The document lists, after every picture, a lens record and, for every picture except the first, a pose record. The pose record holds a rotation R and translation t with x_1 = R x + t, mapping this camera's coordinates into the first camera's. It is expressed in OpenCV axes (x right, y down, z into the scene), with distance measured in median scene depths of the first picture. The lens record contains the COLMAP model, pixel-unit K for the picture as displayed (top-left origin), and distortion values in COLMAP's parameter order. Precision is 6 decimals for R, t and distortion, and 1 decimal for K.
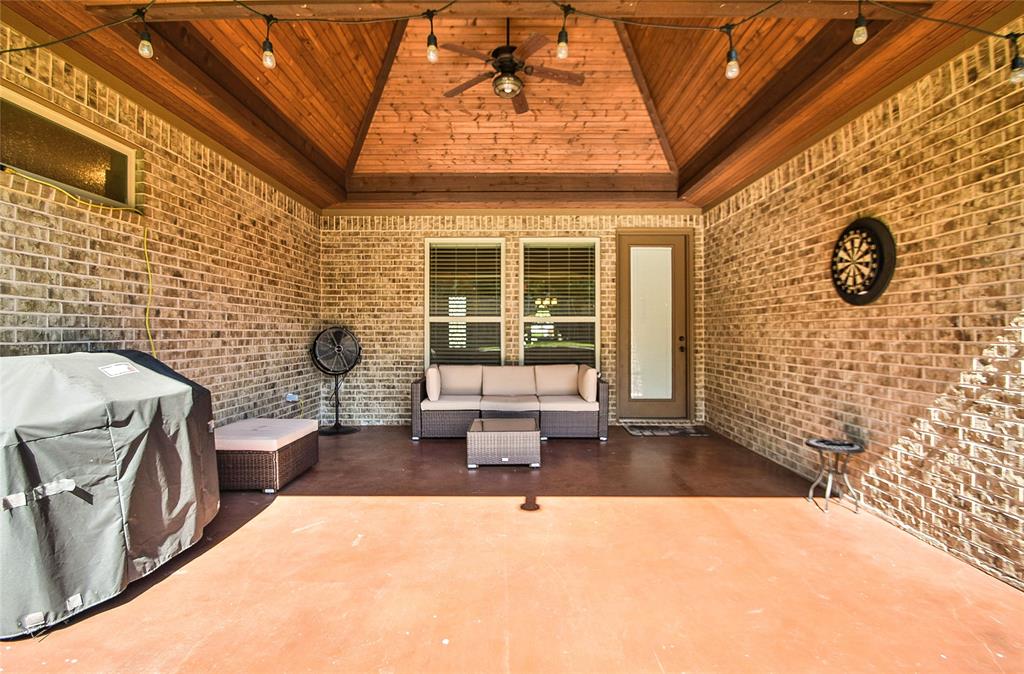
lens RADIAL K [[475.9, 0, 512.0], [0, 475.9, 337.0], [0, 0, 1]] dist [-0.001080, -0.000569]
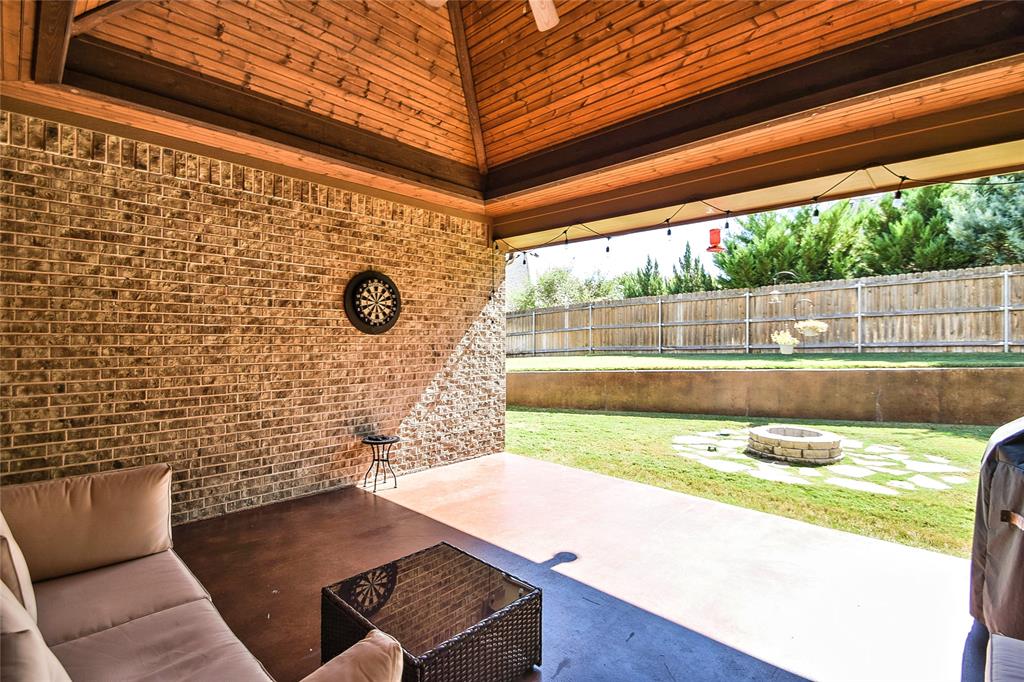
lens RADIAL K [[486.1, 0, 512.0], [0, 486.1, 341.0], [0, 0, 1]] dist [-0.000788, -0.000238]
pose [[-0.728414, -0.005723, 0.685114, -0.549793], [0.004322, 0.999907, 0.012947, -0.067360], [-0.685124, 0.012392, -0.728321, 1.850136]]
